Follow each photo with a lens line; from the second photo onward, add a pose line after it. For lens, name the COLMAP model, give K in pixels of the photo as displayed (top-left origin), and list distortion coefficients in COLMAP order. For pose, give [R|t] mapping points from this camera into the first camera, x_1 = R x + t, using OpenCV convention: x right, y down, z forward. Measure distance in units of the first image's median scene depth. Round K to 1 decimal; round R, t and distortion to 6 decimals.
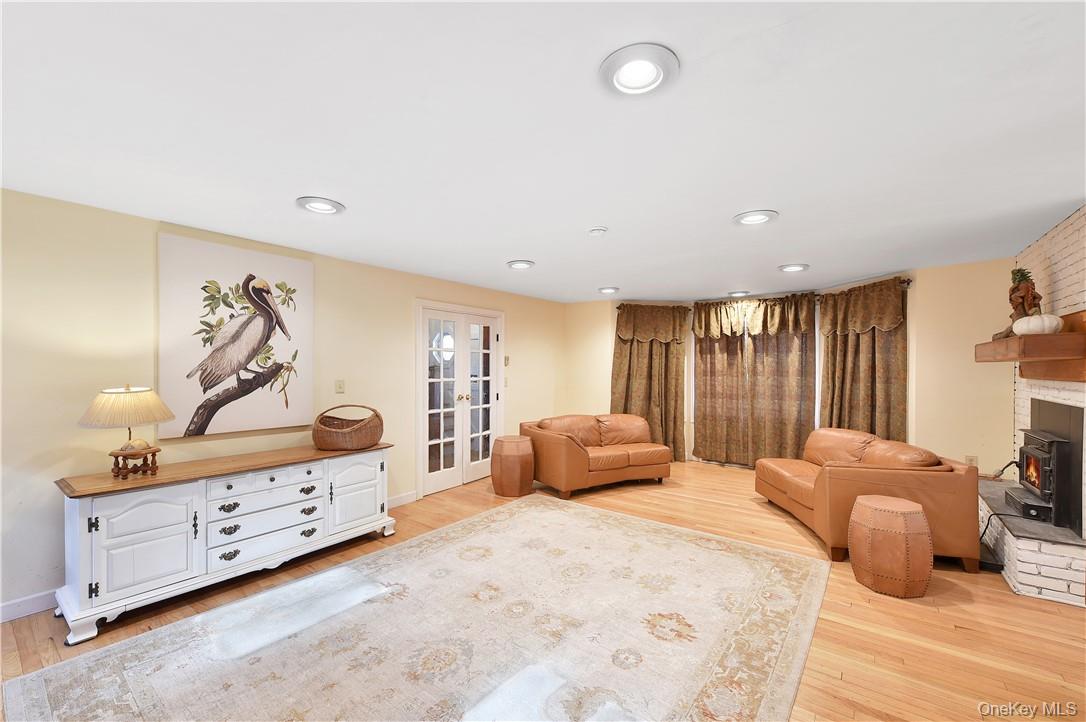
lens RADIAL K [[438.7, 0, 542.6], [0, 438.7, 370.4], [0, 0, 1]] dist [0.001350, -0.000165]
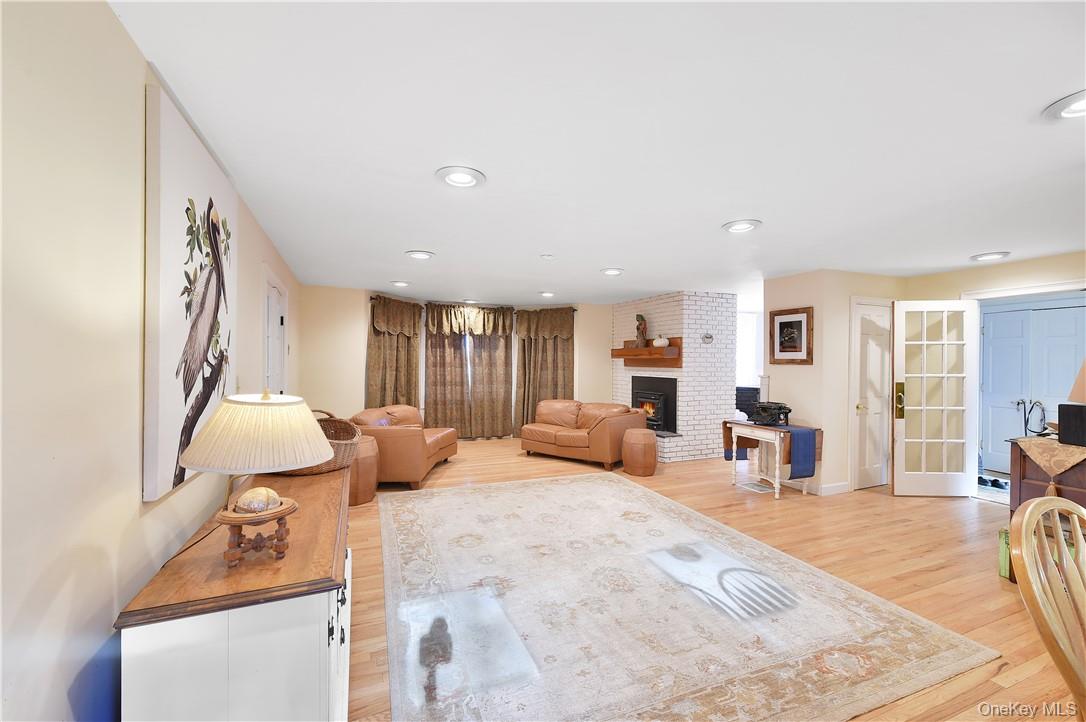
lens RADIAL K [[443.1, 0, 543.0], [0, 443.1, 361.0], [0, 0, 1]] dist [0.000744, -0.000025]
pose [[0.505397, 0.002797, 0.862883, -0.628181], [-0.001124, 0.999996, -0.002582, -0.000815], [-0.862886, 0.000335, 0.505398, 0.212328]]
